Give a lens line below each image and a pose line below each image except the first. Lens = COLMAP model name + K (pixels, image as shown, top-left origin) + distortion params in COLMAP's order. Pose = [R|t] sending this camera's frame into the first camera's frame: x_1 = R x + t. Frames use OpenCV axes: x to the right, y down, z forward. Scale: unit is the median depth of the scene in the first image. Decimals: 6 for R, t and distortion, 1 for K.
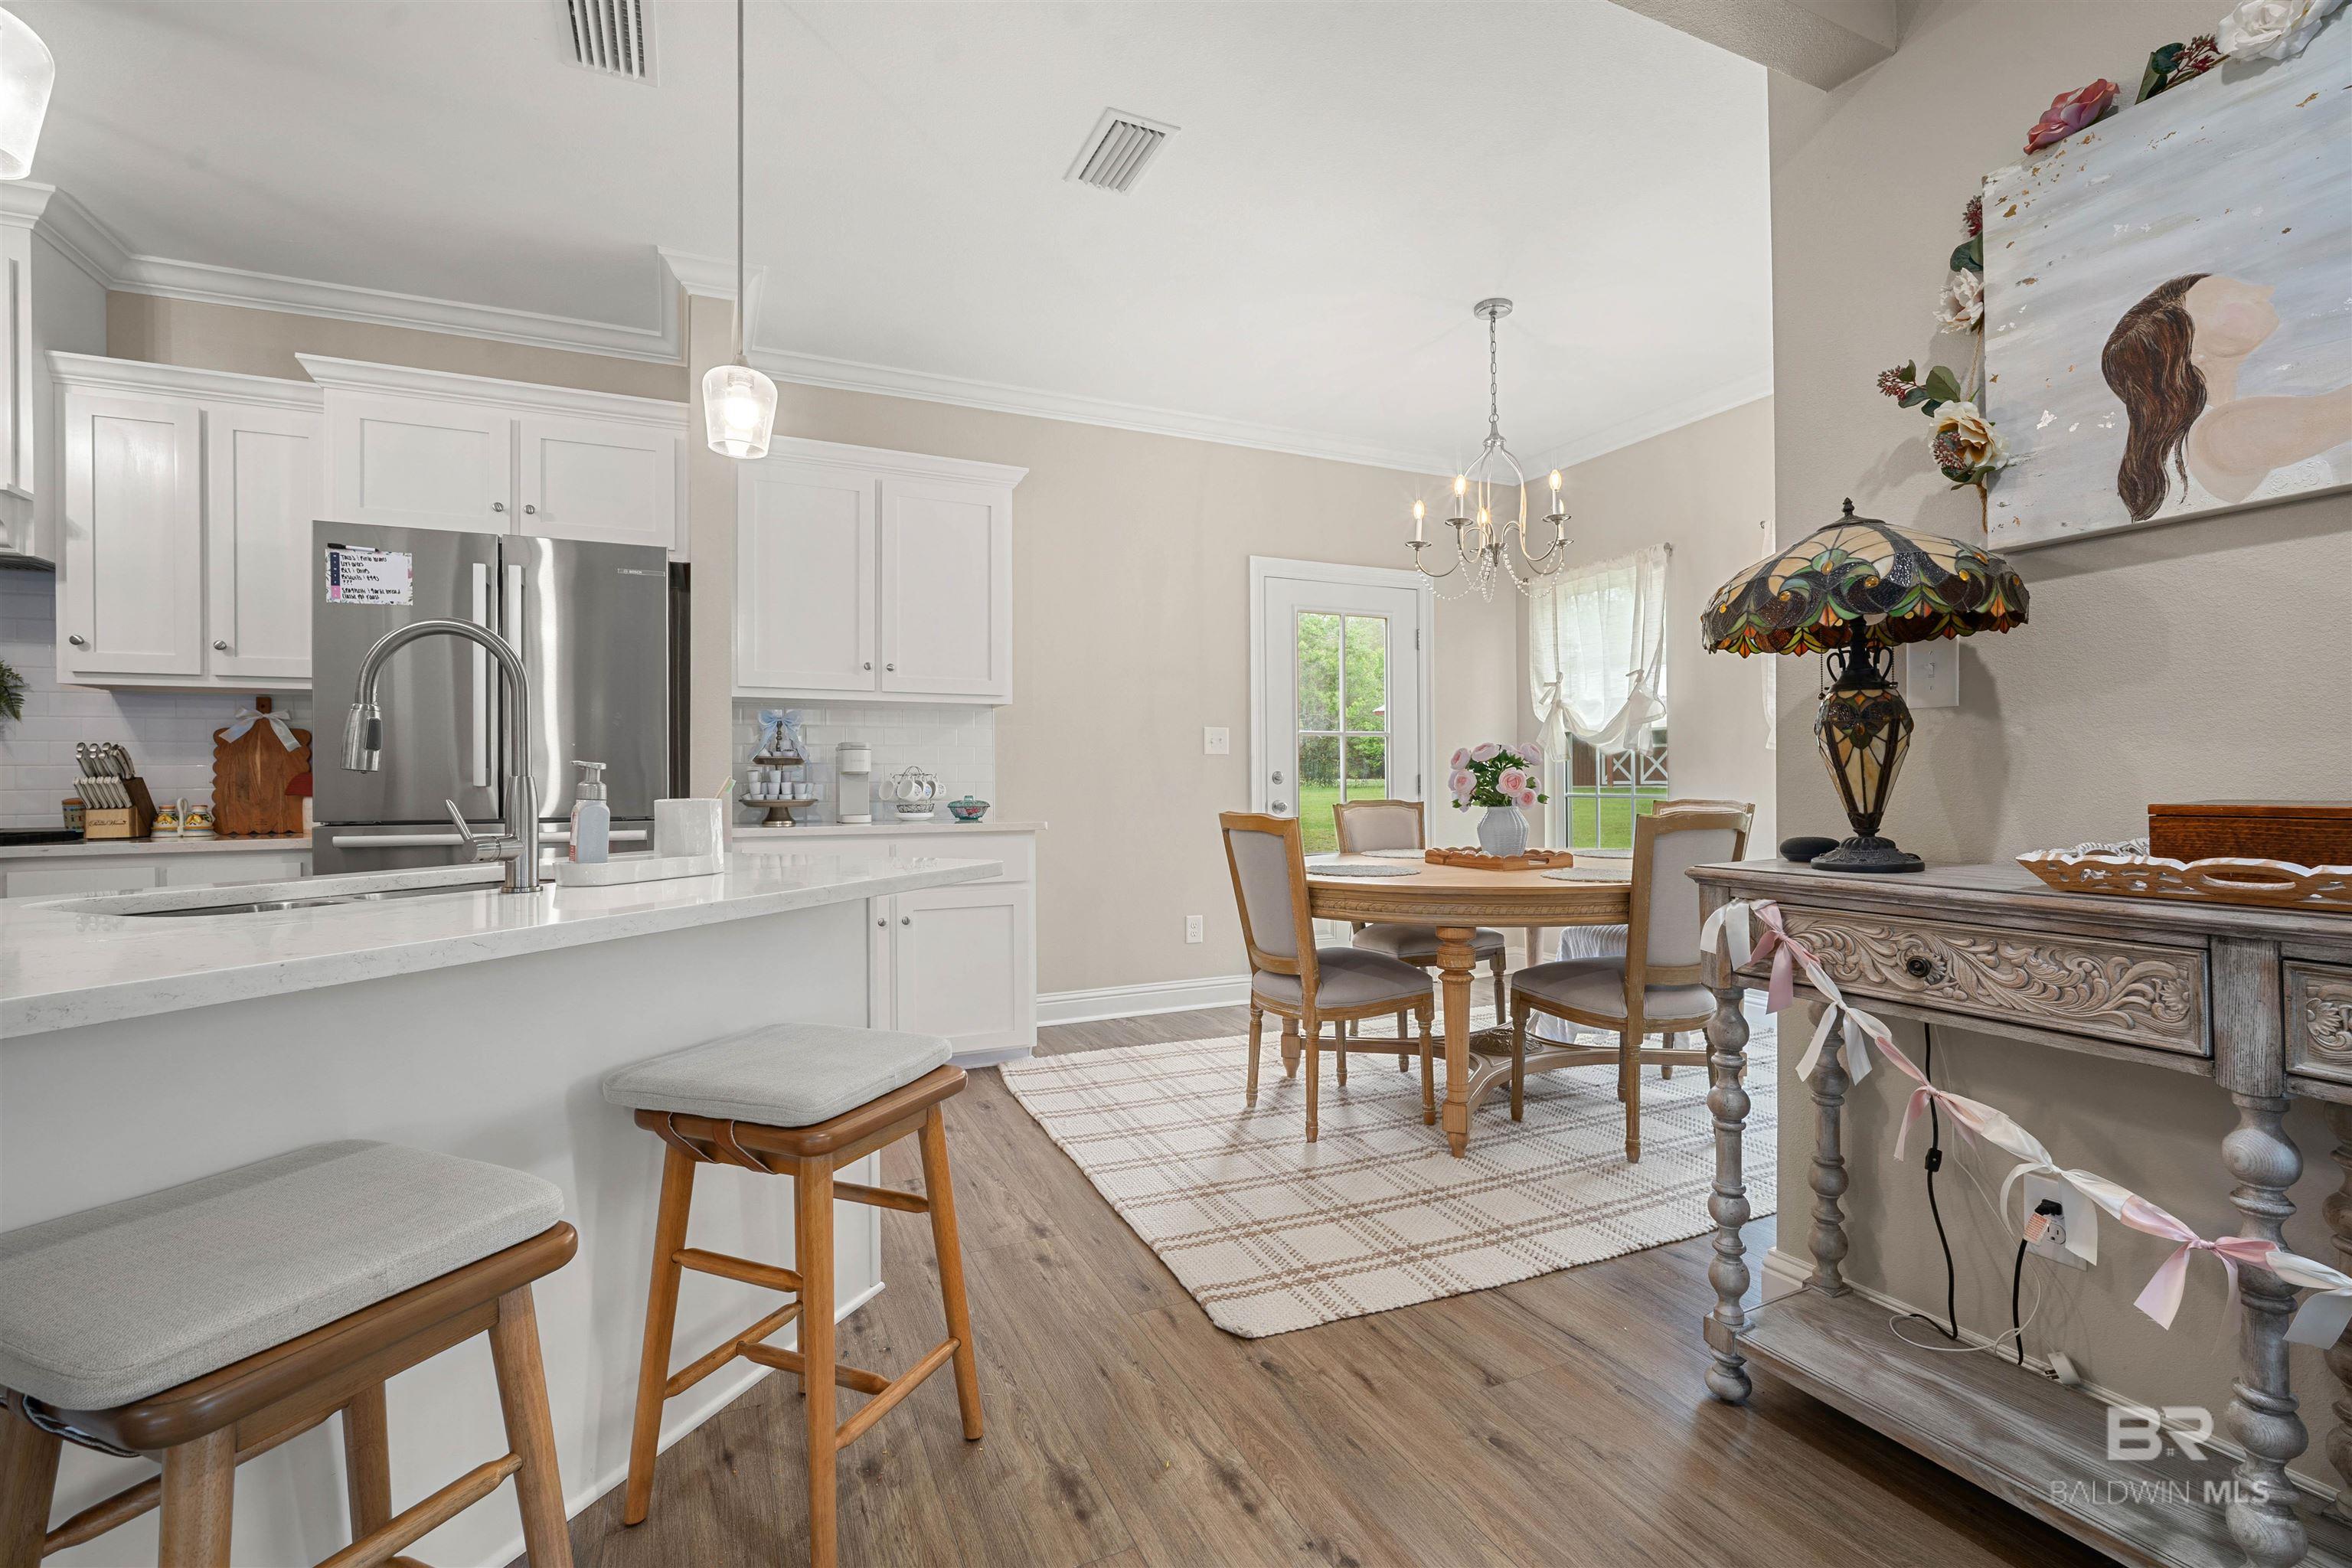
lens RADIAL K [[1039.1, 0, 1176.0], [0, 1039.1, 784.0], [0, 0, 1]] dist [-0.010286, 0.000191]
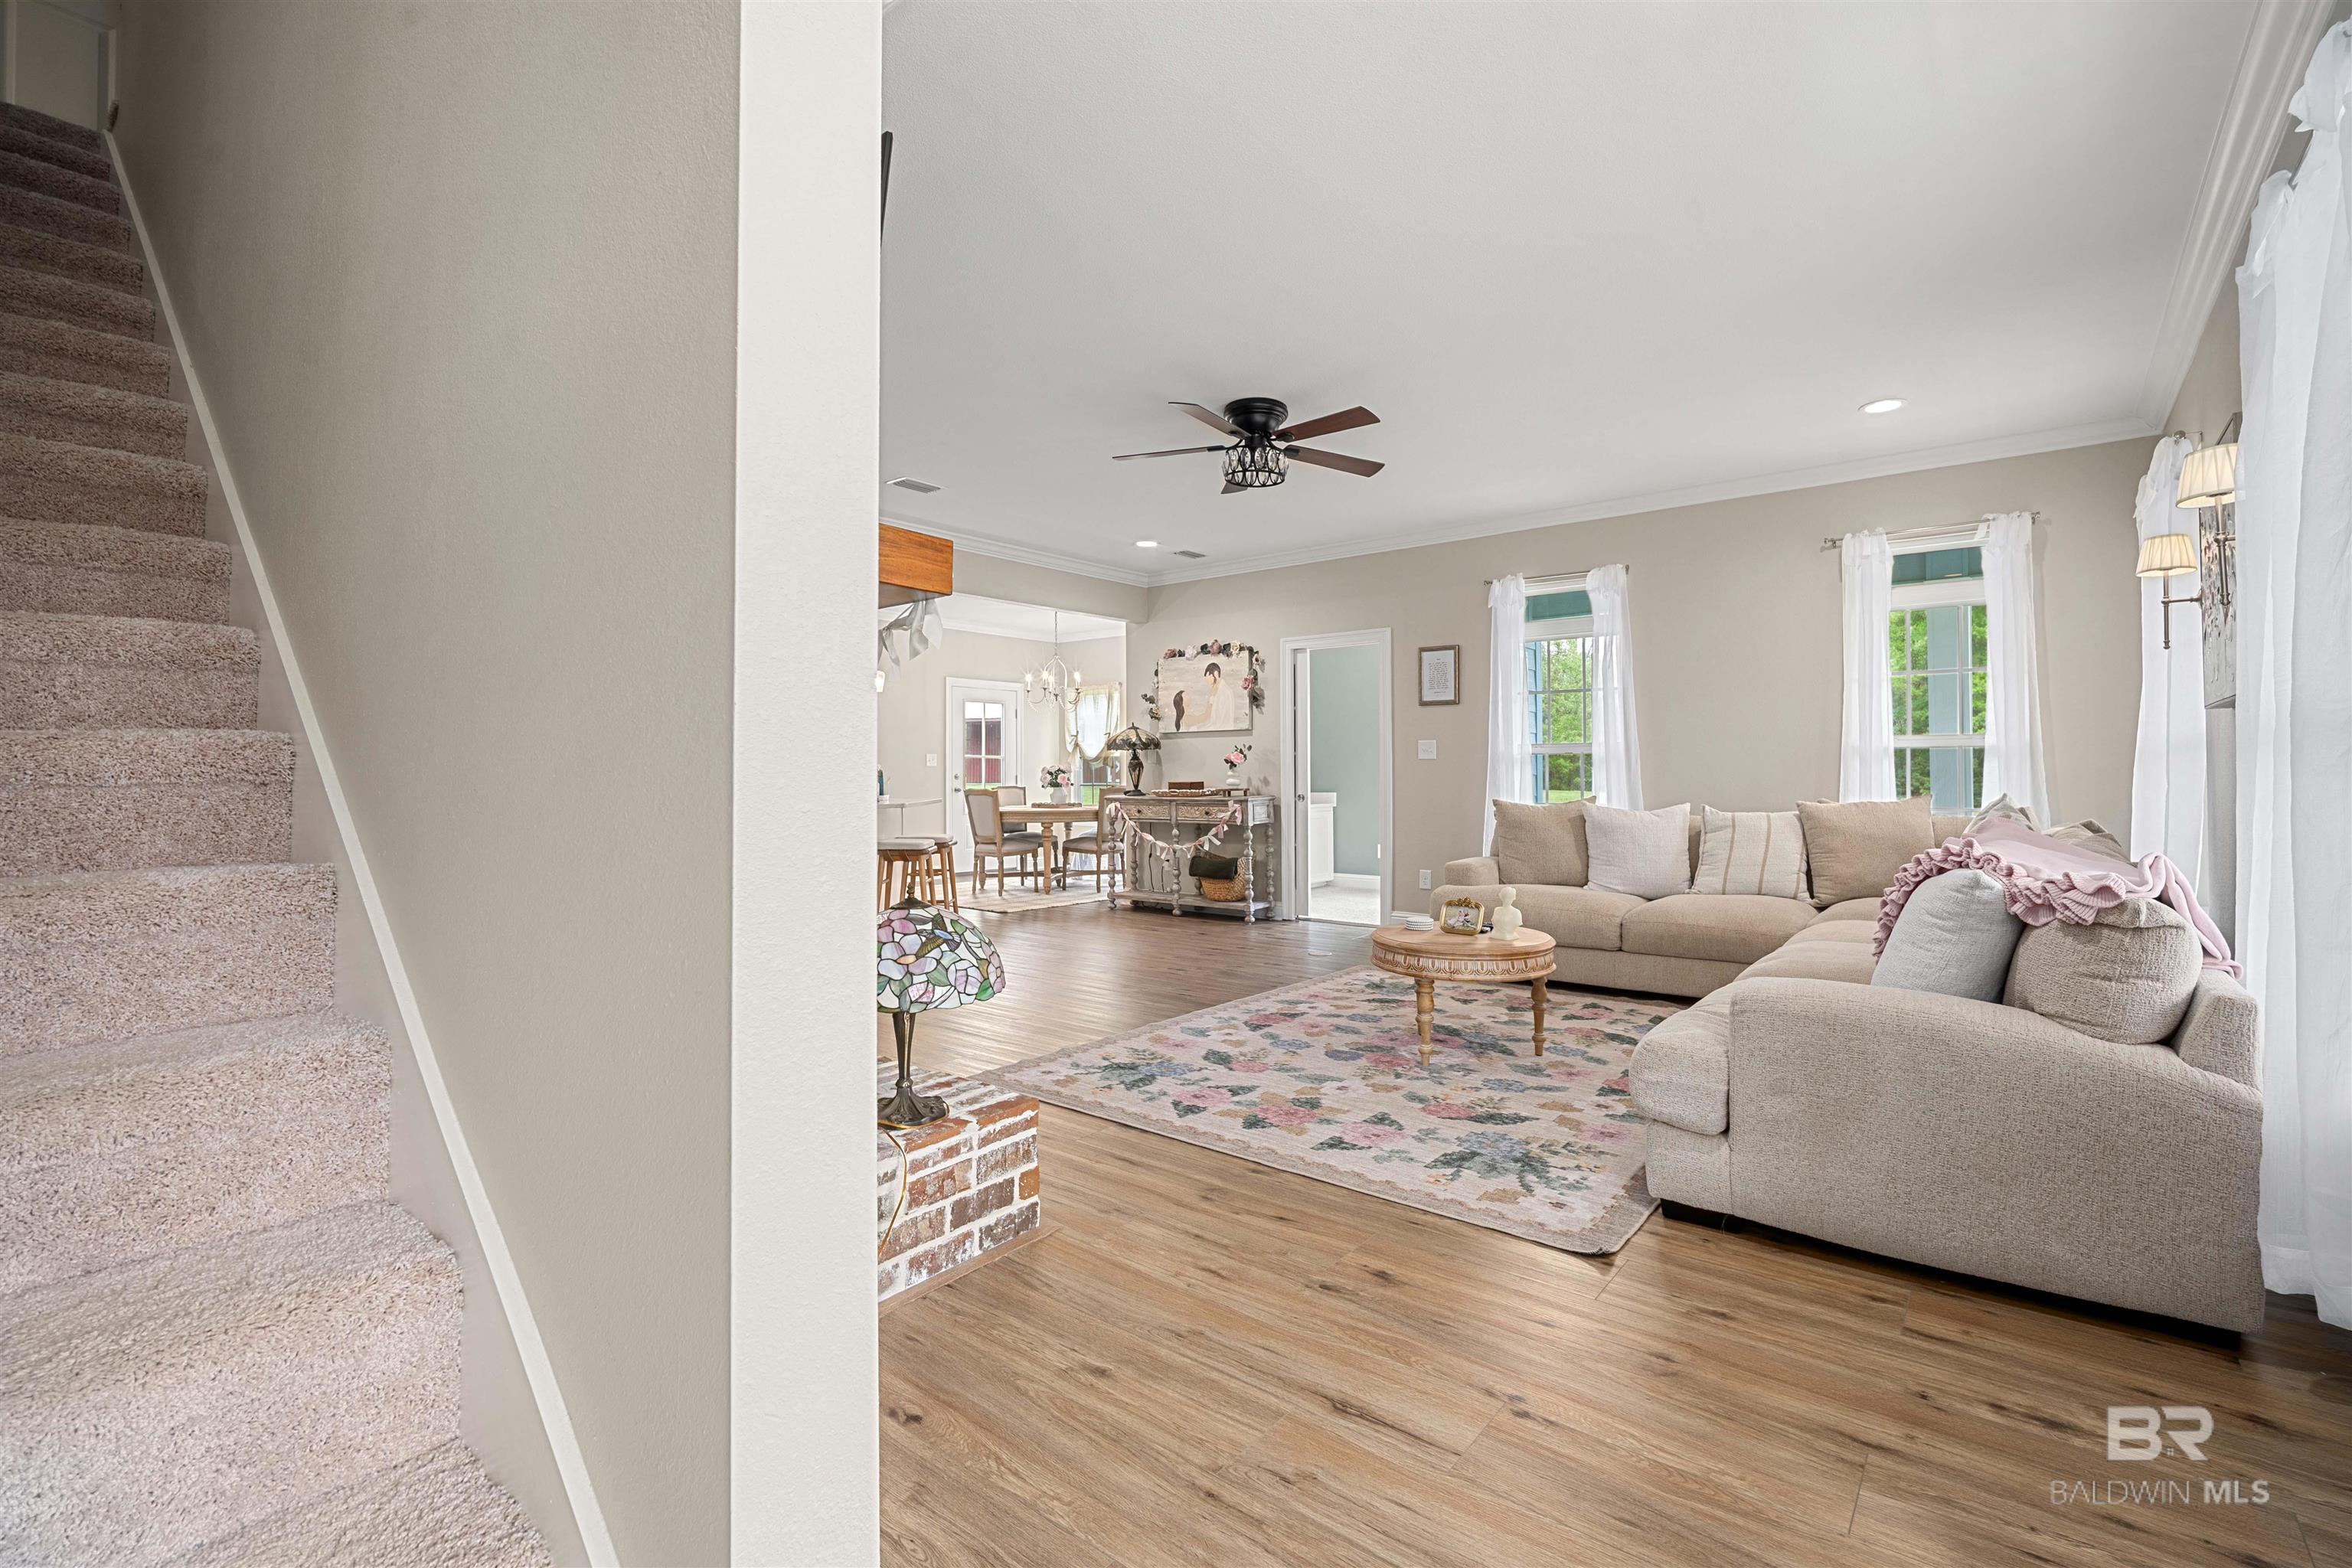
lens RADIAL K [[1043.6, 0, 1185.2], [0, 1043.6, 760.5], [0, 0, 1]] dist [-0.010601, 0.000036]
pose [[0.896288, 0.009802, 0.443365, -0.746957], [-0.001005, 0.999798, -0.020071, 0.006255], [-0.443472, 0.017543, 0.896116, -1.992341]]
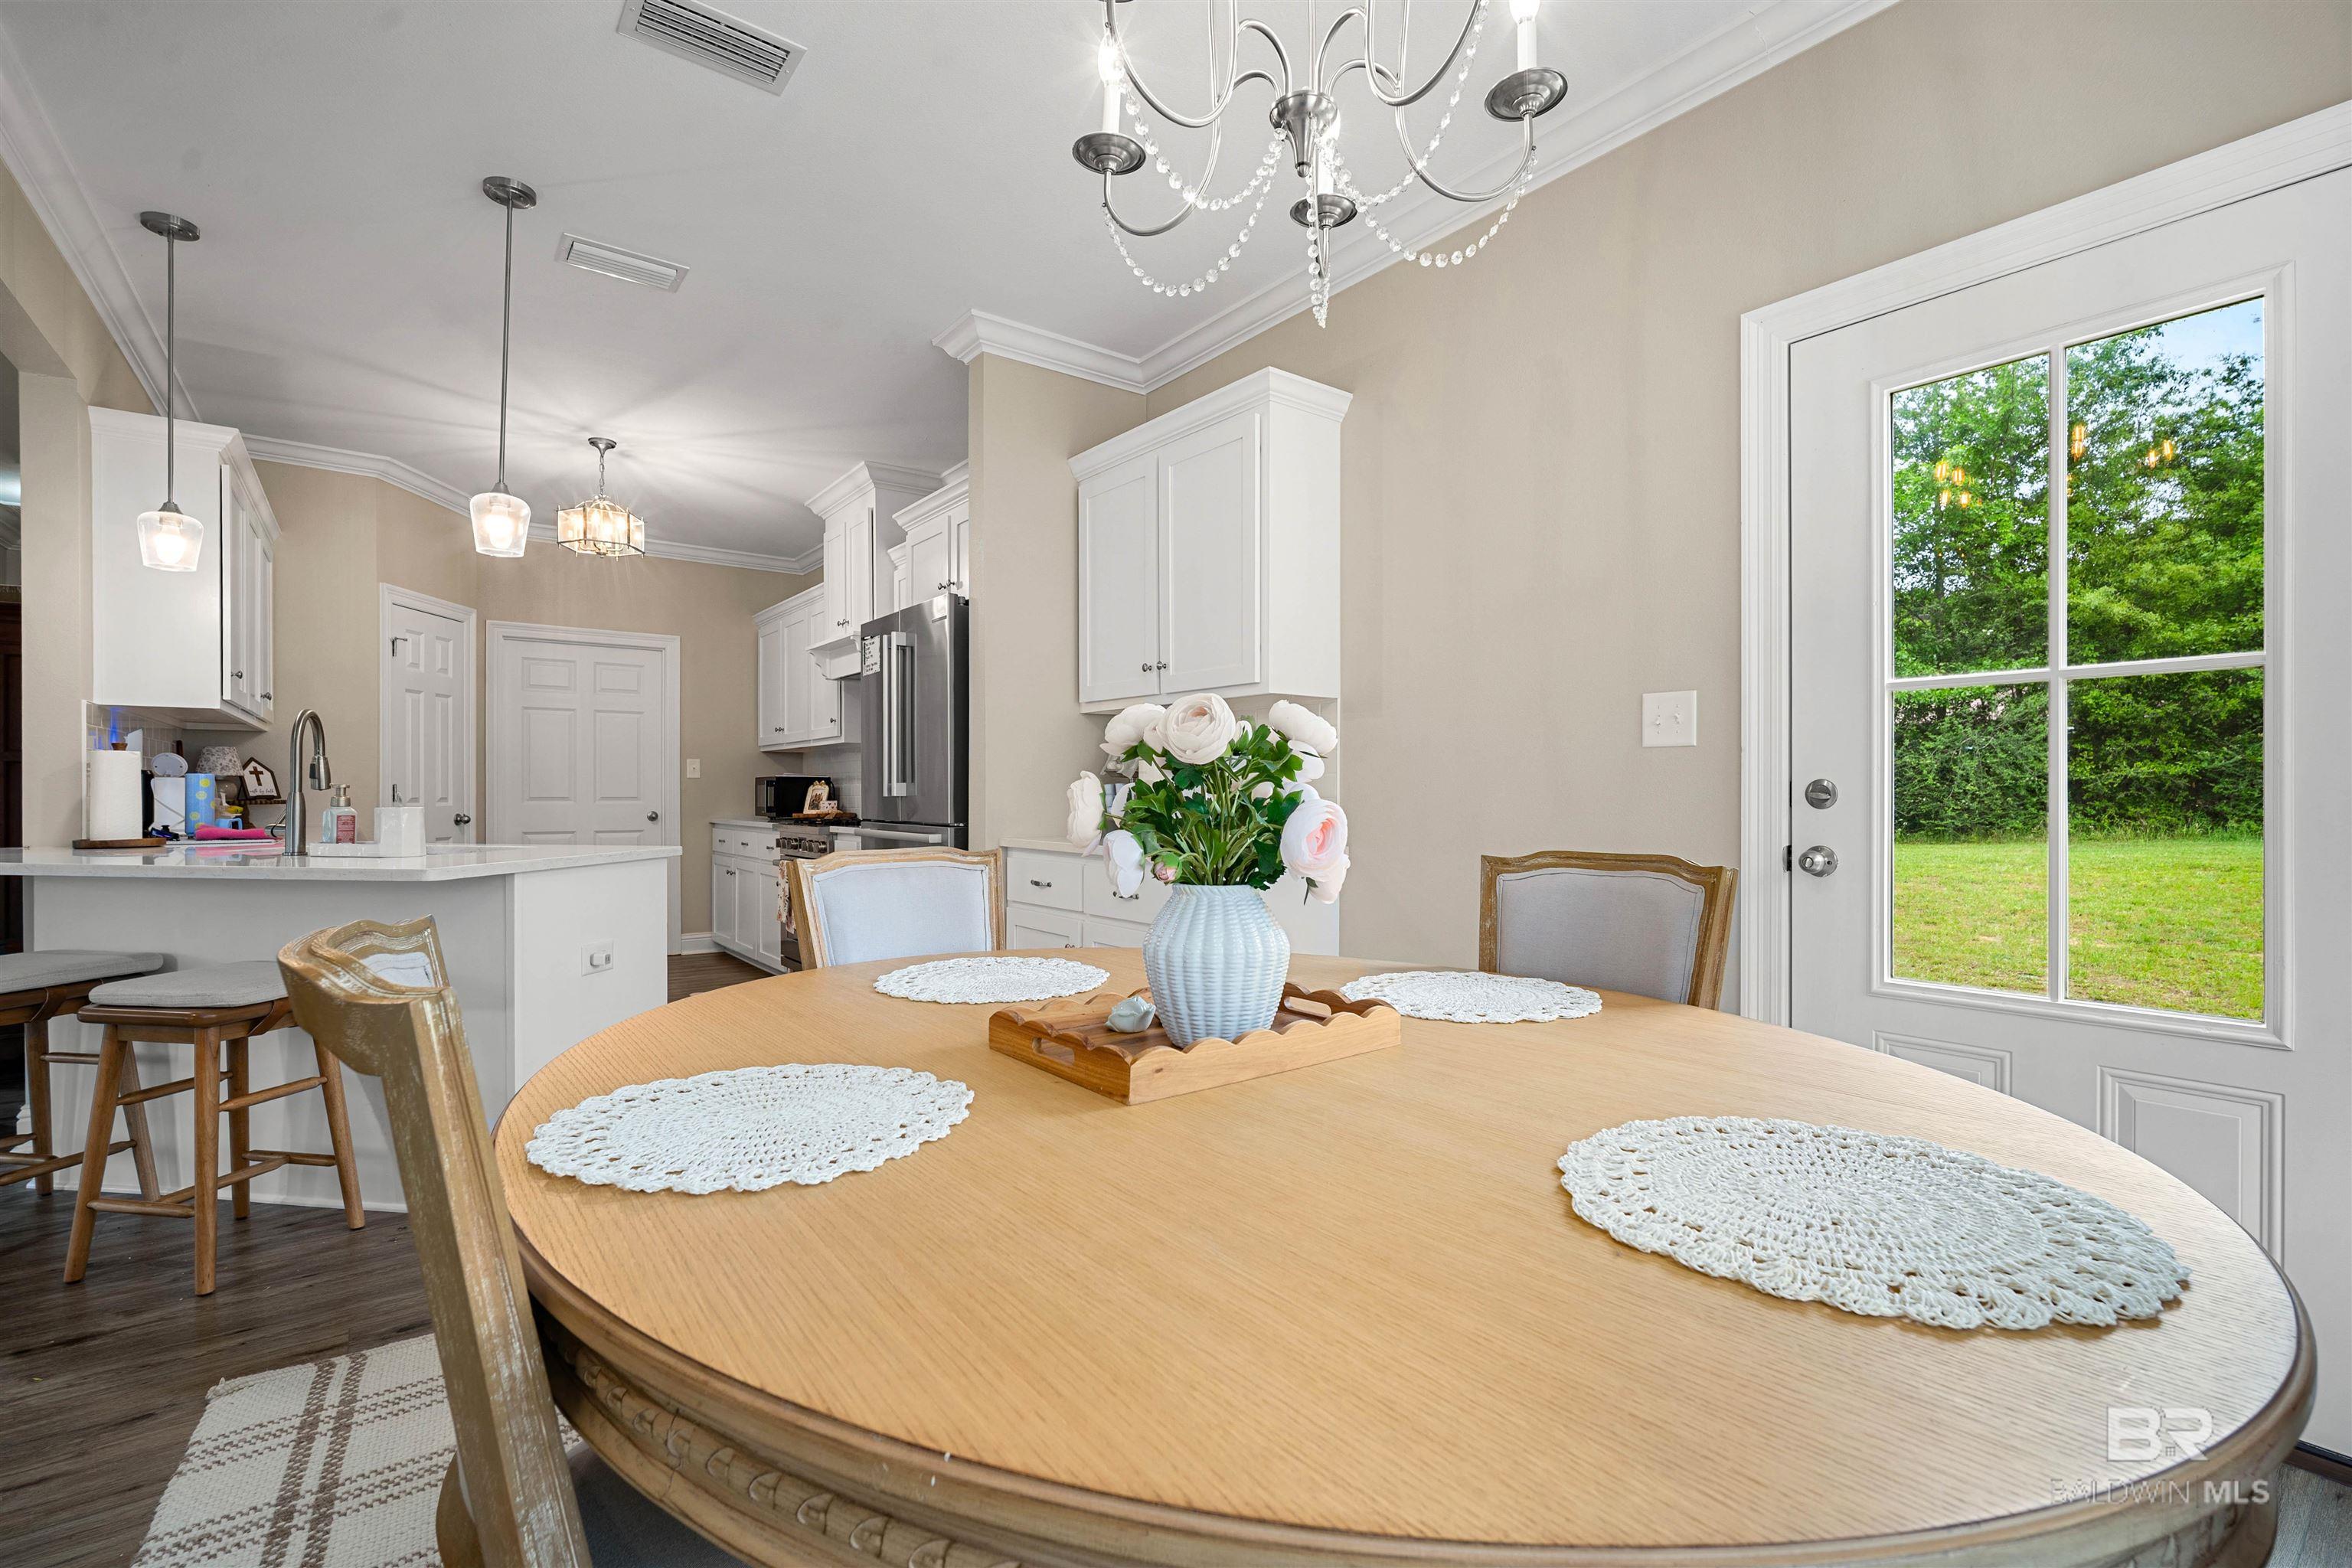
lens RADIAL K [[1025.3, 0, 1176.0], [0, 1025.3, 784.0], [0, 0, 1]] dist [-0.000348, 0.000956]
pose [[0.222434, -0.003468, -0.974941, 0.761894], [-0.003268, 0.999985, -0.004302, -0.012203], [0.974942, 0.004144, 0.222420, 1.069392]]
